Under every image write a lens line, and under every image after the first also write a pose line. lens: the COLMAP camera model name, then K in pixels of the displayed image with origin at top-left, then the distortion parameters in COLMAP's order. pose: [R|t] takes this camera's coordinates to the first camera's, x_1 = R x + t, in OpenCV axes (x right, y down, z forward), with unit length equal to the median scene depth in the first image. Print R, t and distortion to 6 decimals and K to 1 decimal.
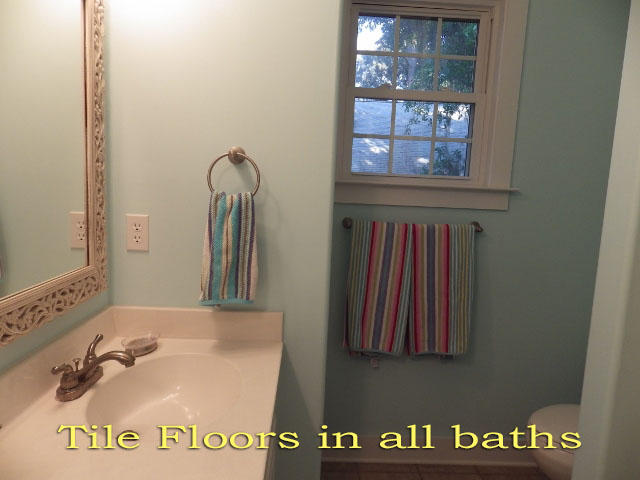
lens RADIAL K [[428.4, 0, 323.2], [0, 428.4, 237.3], [0, 0, 1]] dist [0.005938, -0.003121]
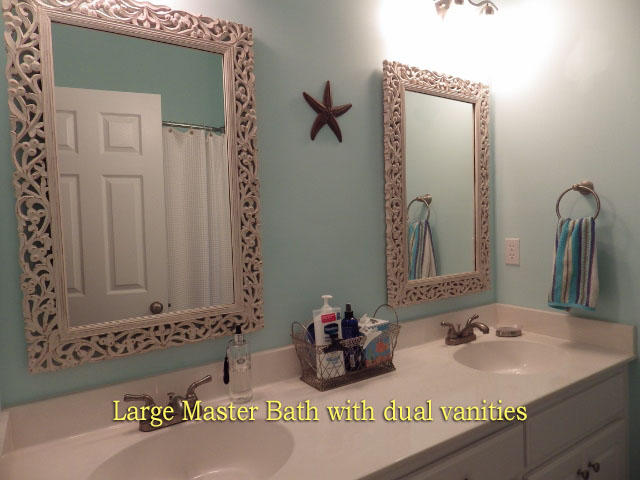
lens RADIAL K [[428.4, 0, 319.9], [0, 428.4, 240.7], [0, 0, 1]] dist [0.005938, -0.003121]
pose [[0.500864, -0.024485, -0.865180, 0.484897], [-0.053188, 0.996840, -0.059003, 0.072951], [0.863890, 0.075570, 0.497978, -0.251771]]
